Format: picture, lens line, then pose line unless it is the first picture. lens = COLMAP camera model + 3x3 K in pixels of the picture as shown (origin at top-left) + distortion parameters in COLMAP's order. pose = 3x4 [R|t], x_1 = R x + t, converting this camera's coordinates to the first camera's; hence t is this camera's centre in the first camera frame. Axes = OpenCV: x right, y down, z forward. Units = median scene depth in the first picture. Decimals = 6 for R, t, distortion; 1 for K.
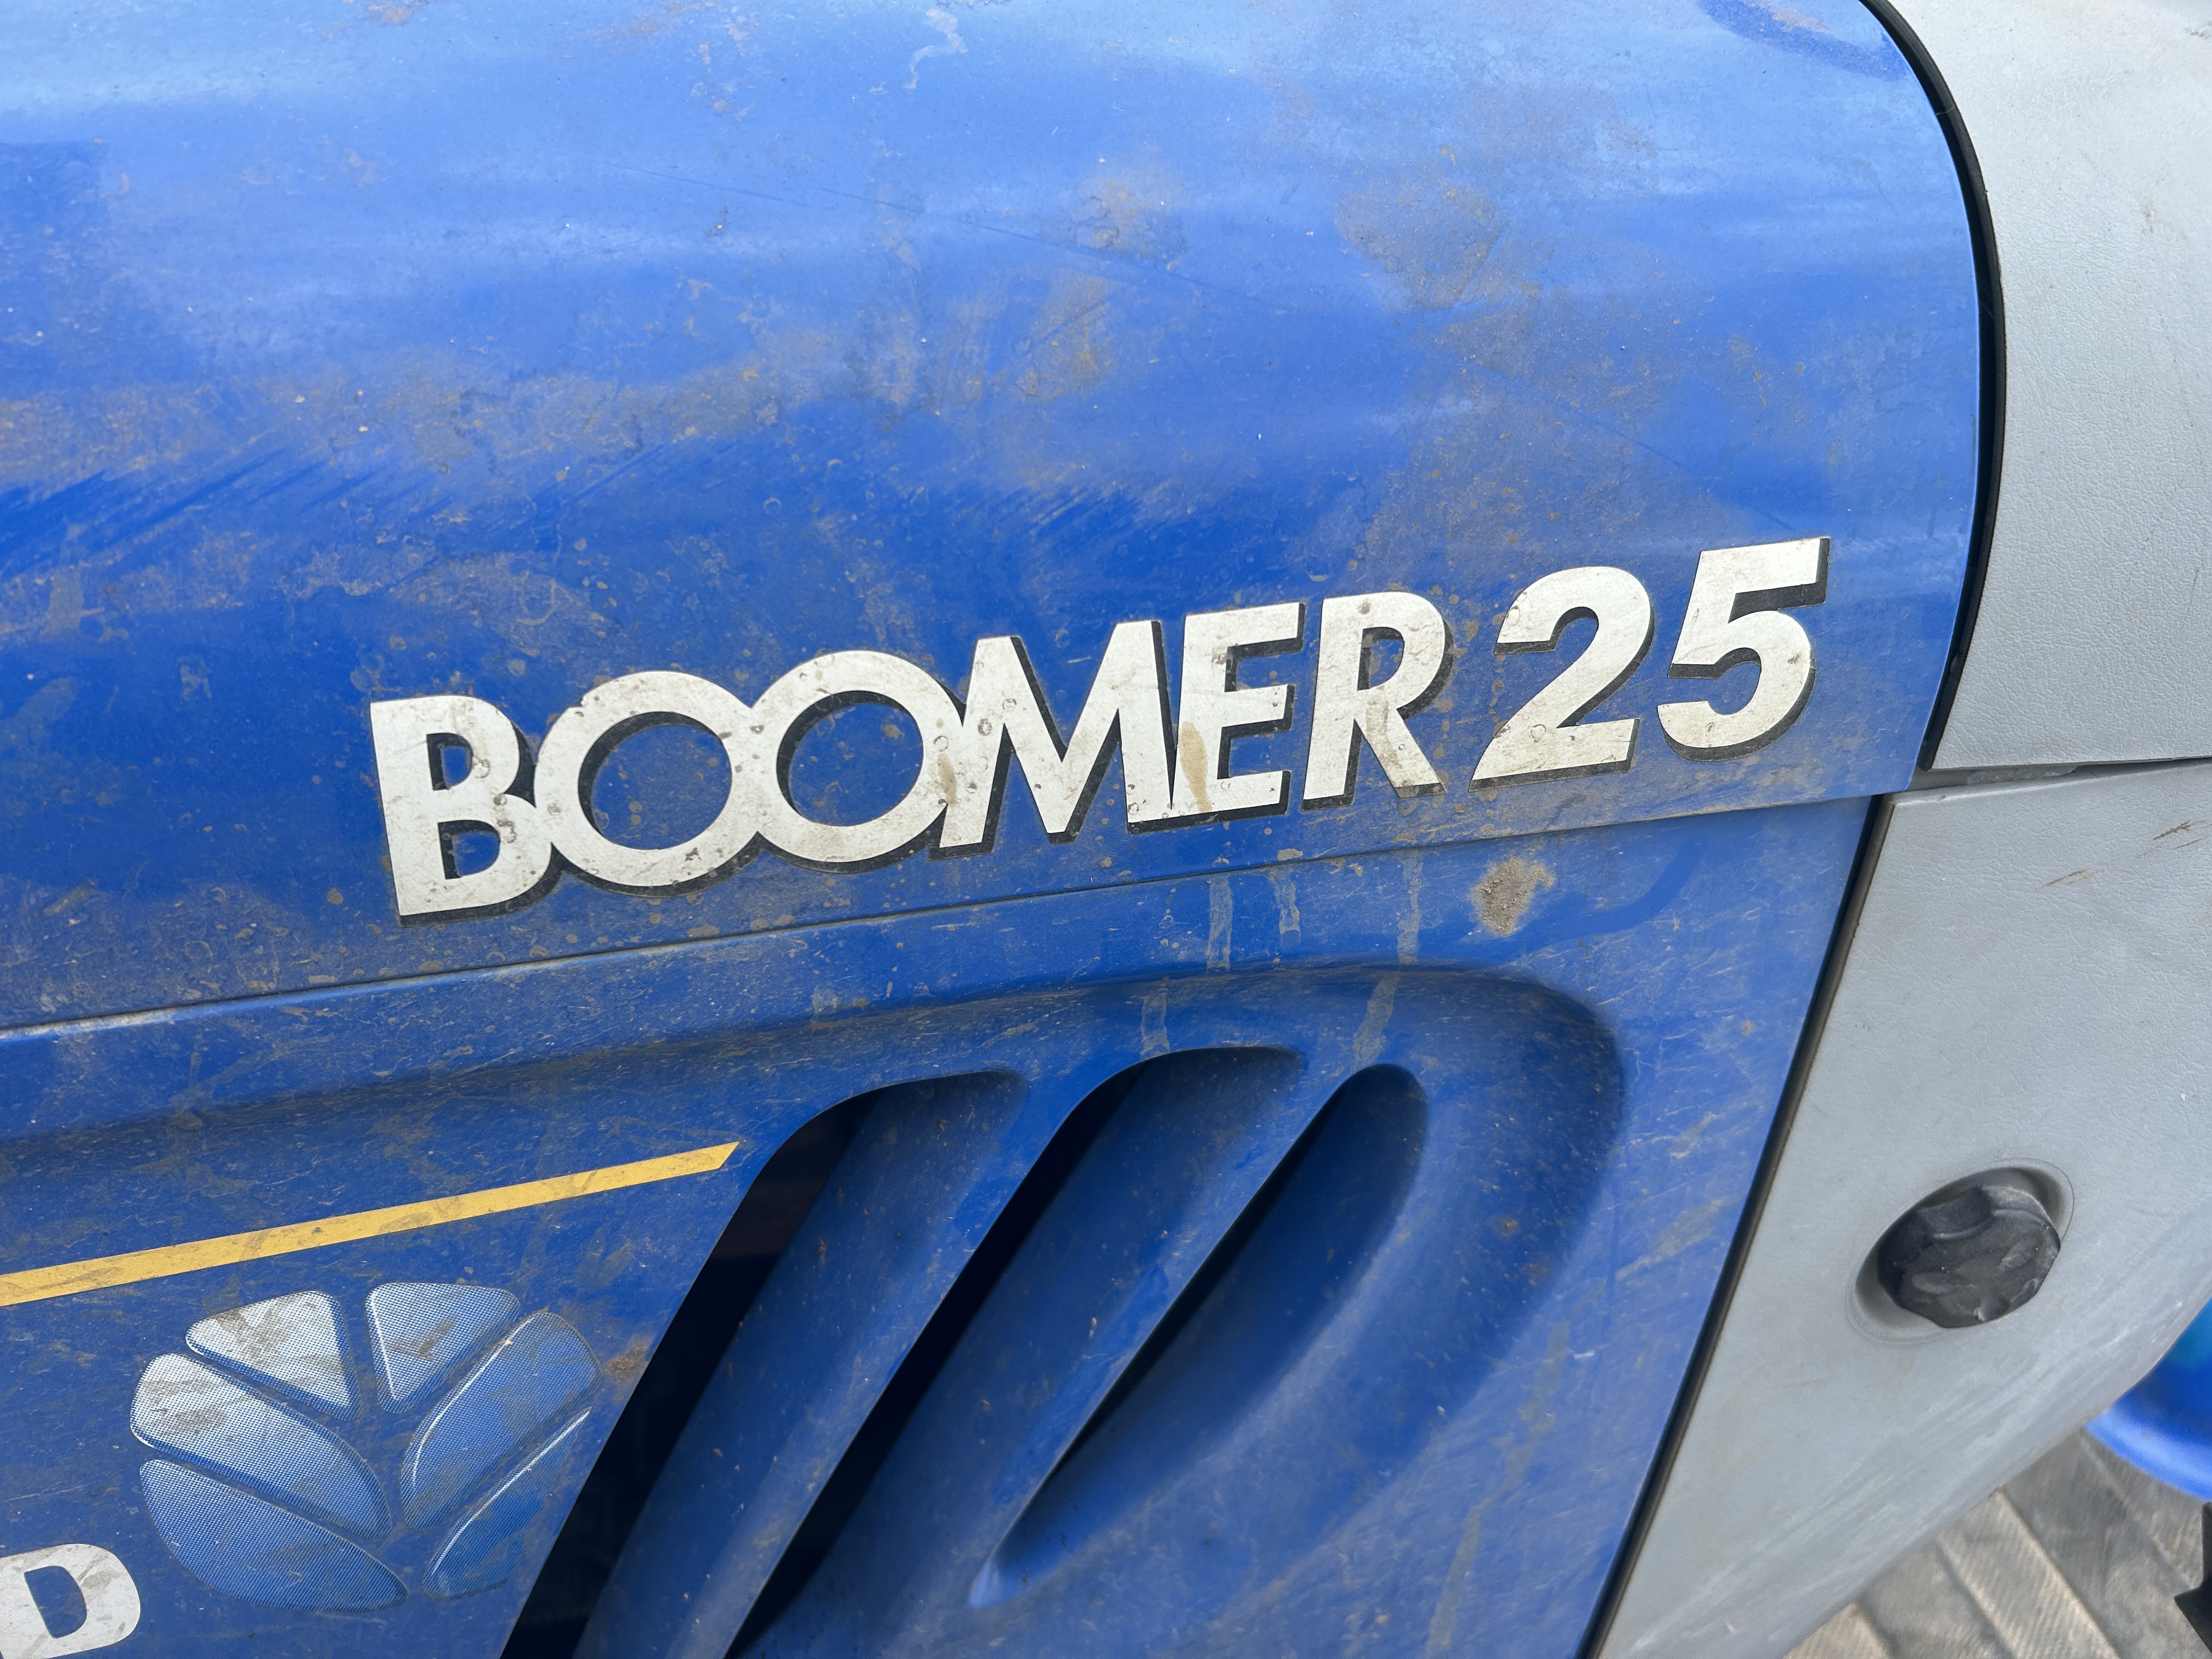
lens RADIAL K [[1672.8, 0, 1106.0], [0, 1672.8, 829.5], [0, 0, 1]] dist [0.003235, -0.006772]
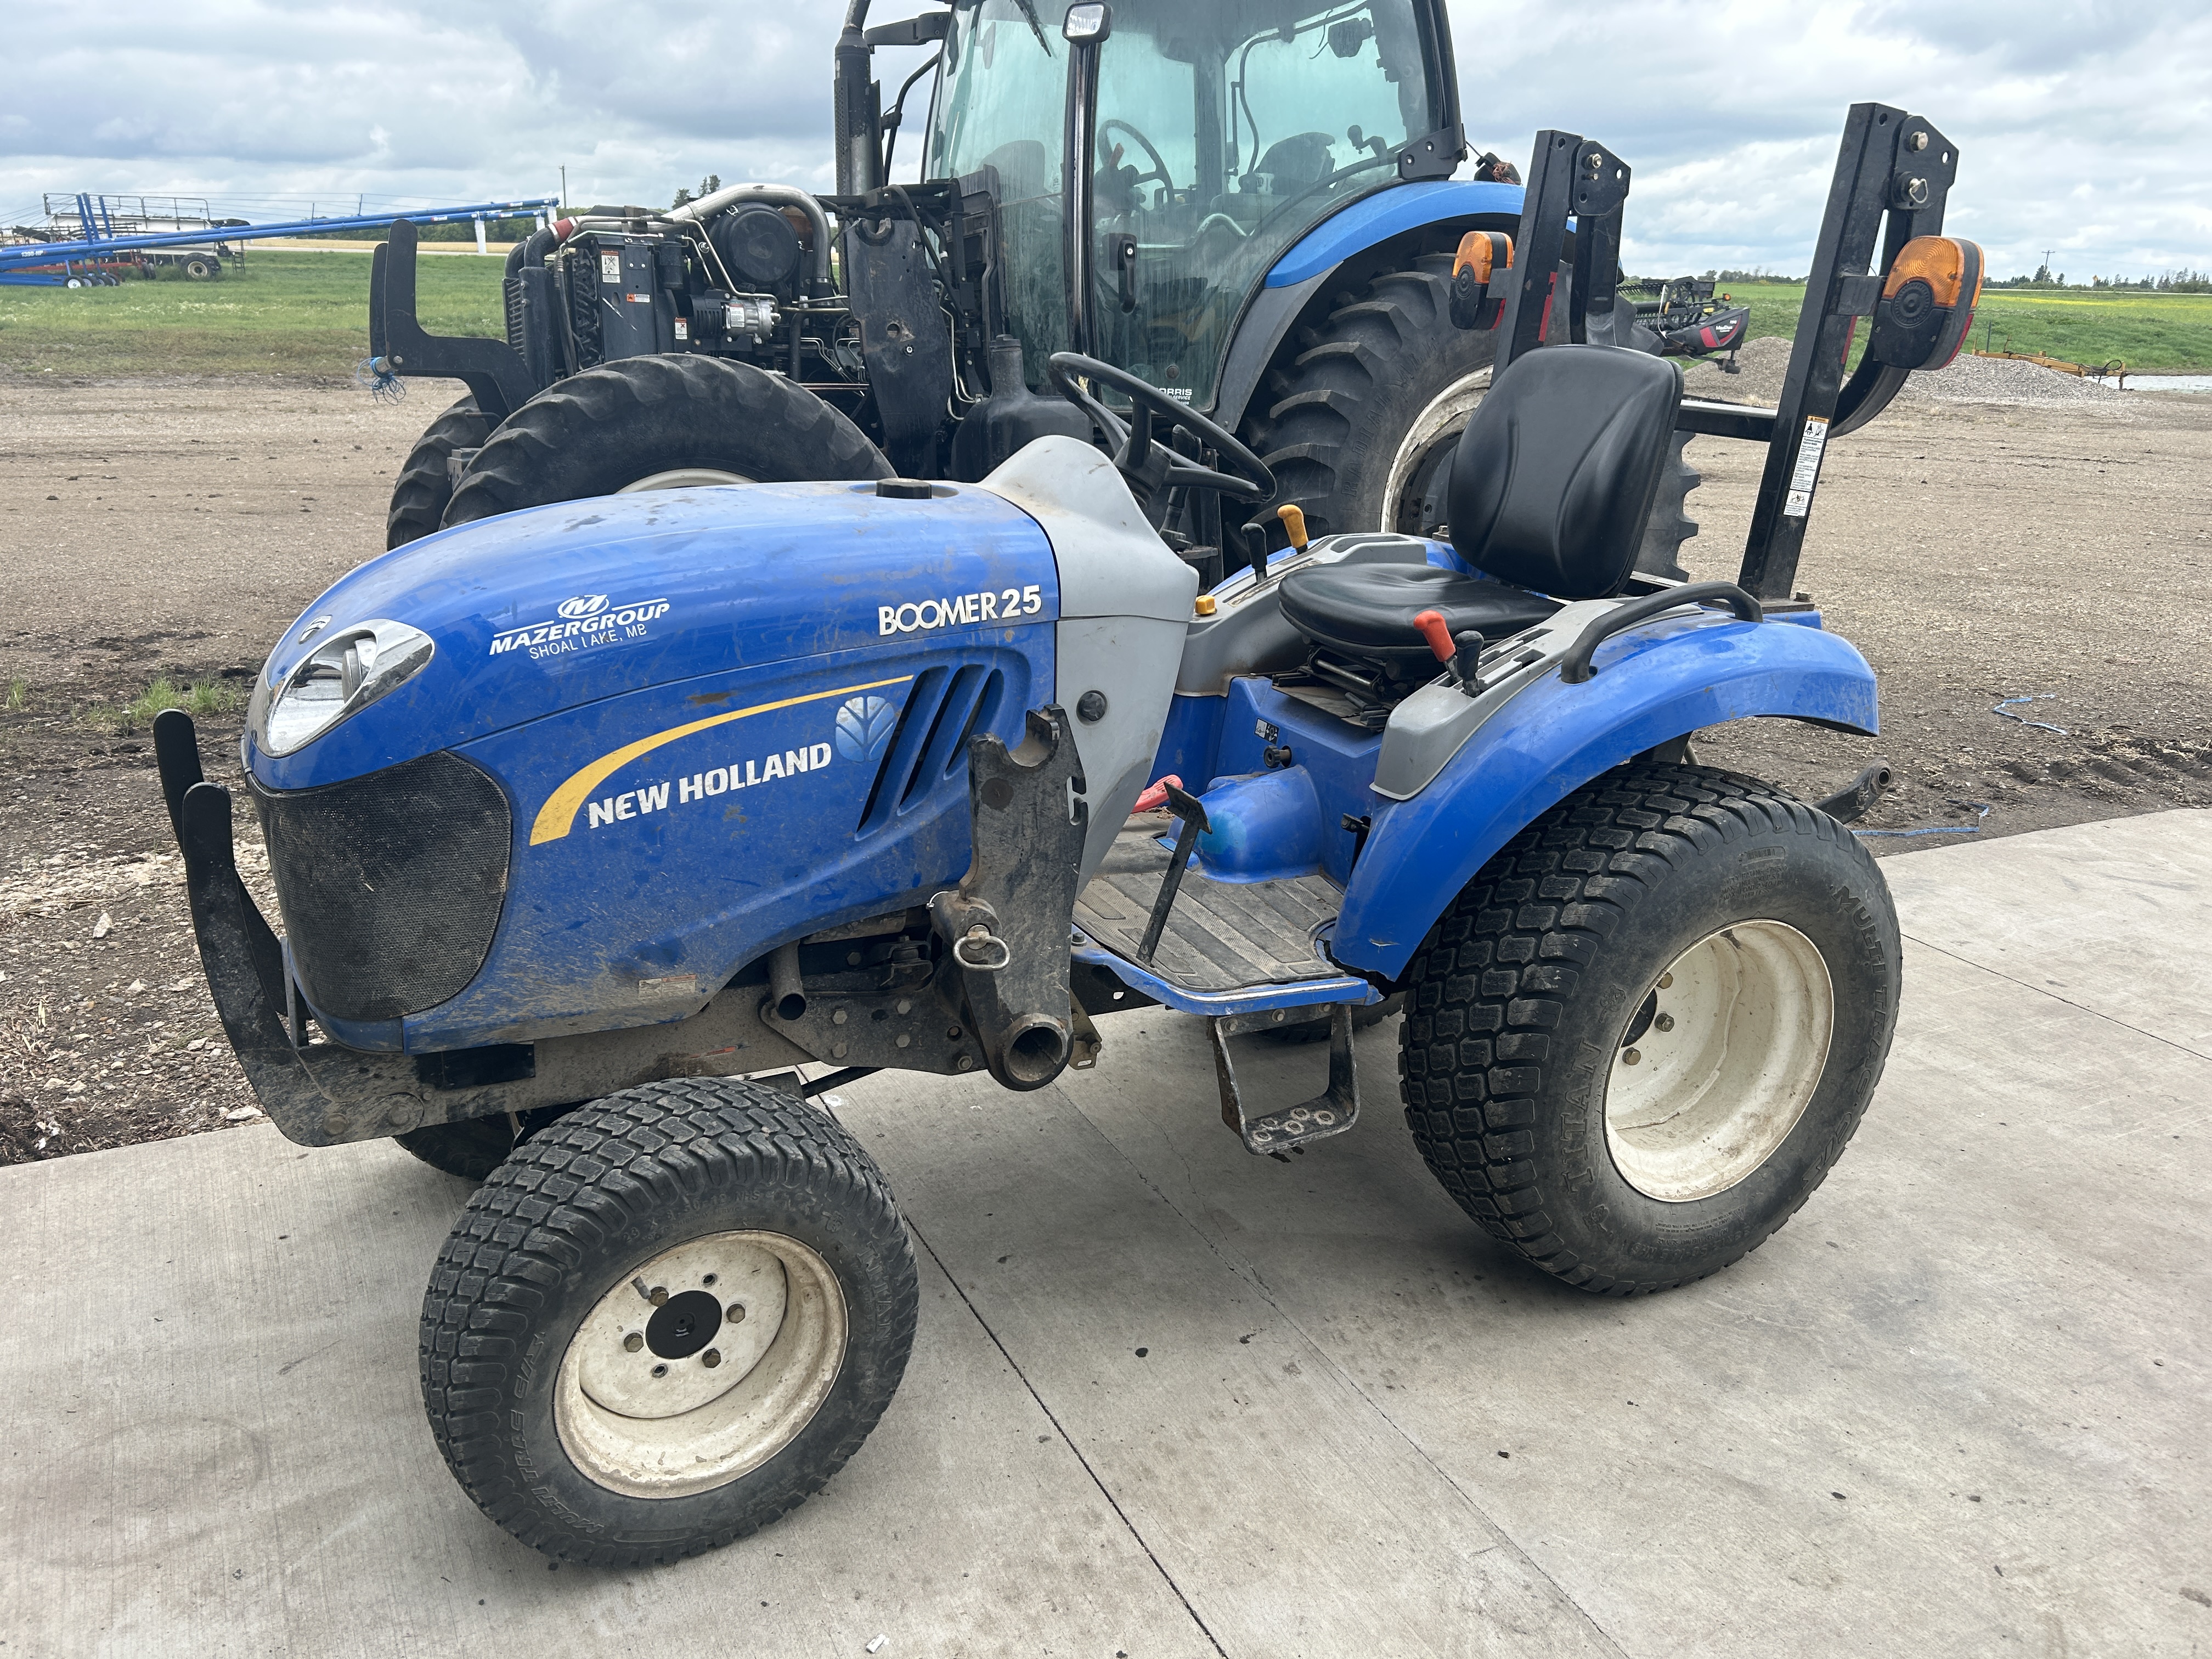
lens RADIAL K [[1672.8, 0, 1106.0], [0, 1672.8, 829.5], [0, 0, 1]] dist [0.003235, -0.006772]
pose [[0.943684, -0.114091, 0.310555, -1.910935], [0.192958, 0.952280, -0.236494, 2.930406], [-0.268753, 0.283100, 0.920666, -6.204187]]
